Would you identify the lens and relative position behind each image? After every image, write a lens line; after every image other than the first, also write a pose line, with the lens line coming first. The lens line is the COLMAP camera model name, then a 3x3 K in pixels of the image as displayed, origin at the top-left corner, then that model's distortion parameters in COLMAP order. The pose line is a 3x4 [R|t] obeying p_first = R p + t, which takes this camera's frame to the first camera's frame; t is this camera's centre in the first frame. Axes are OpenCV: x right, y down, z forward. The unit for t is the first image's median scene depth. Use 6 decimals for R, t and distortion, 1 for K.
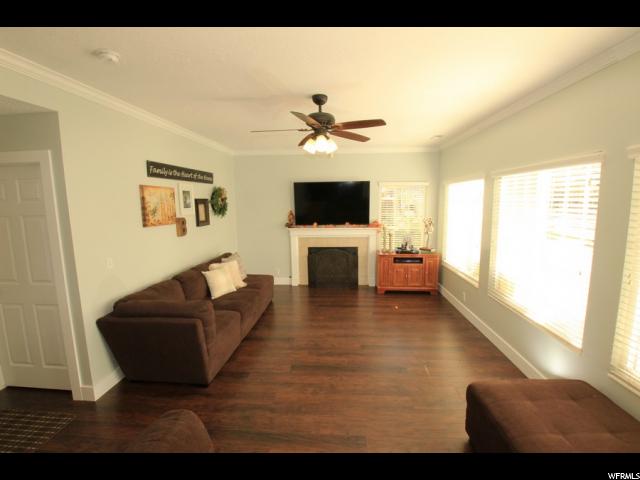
lens RADIAL K [[300.6, 0, 320.0], [0, 300.6, 240.0], [0, 0, 1]] dist [-0.000533, -0.025388]
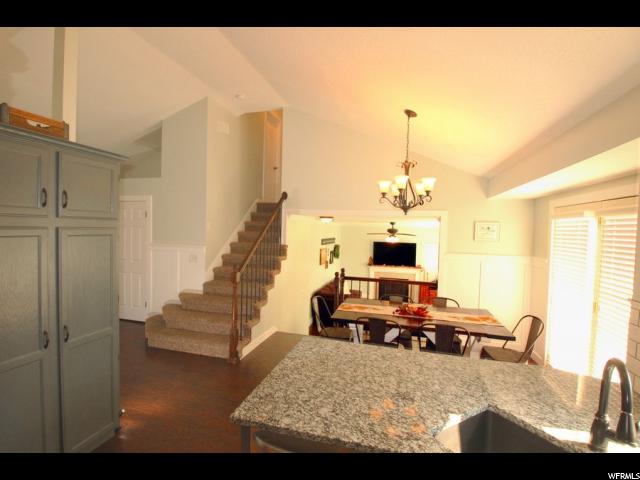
lens RADIAL K [[300.6, 0, 320.0], [0, 300.6, 240.0], [0, 0, 1]] dist [-0.000533, -0.025388]
pose [[0.980808, 0.045323, -0.189633, -0.060118], [-0.063474, 0.993848, -0.090760, -0.013377], [0.184353, 0.101055, 0.977651, -0.857908]]
